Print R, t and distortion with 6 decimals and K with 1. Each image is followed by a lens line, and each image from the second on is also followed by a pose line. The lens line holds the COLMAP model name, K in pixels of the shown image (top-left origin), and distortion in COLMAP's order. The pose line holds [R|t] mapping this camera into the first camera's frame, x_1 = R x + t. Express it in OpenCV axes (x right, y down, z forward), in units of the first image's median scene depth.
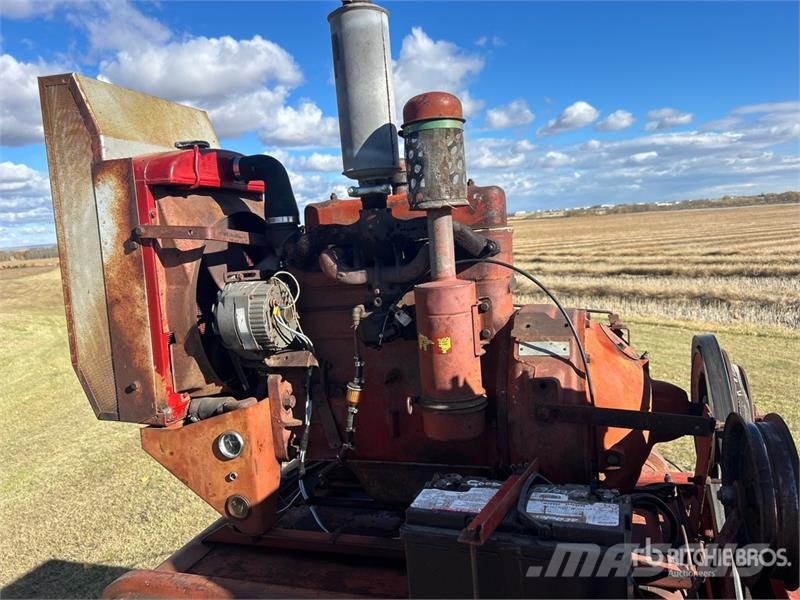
lens RADIAL K [[602.0, 0, 397.5], [0, 602.0, 301.9], [0, 0, 1]] dist [0.052989, -0.060792]
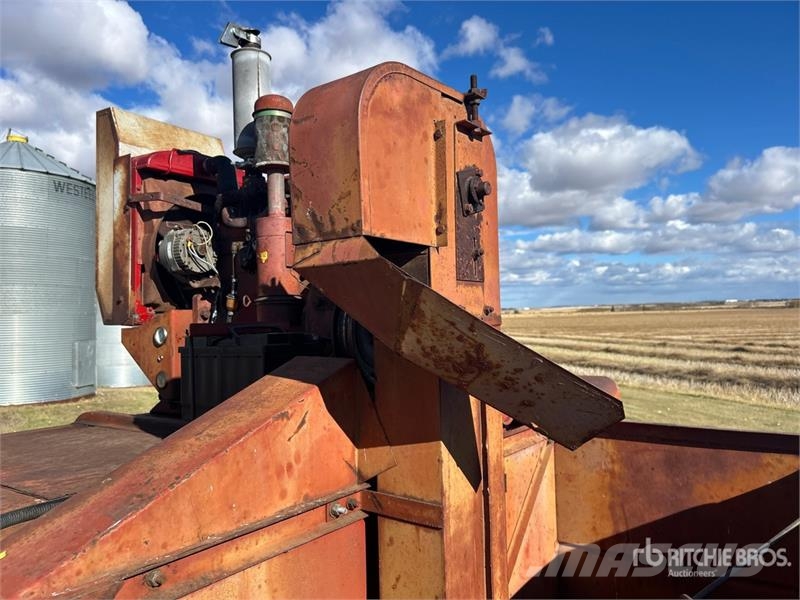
lens RADIAL K [[602.0, 0, 417.4], [0, 602.0, 304.4], [0, 0, 1]] dist [0.052989, -0.060792]
pose [[0.951570, 0.031081, -0.305856, 0.768237], [-0.074282, 0.988644, -0.130636, 0.303511], [0.298322, 0.147029, 0.943073, -0.226825]]
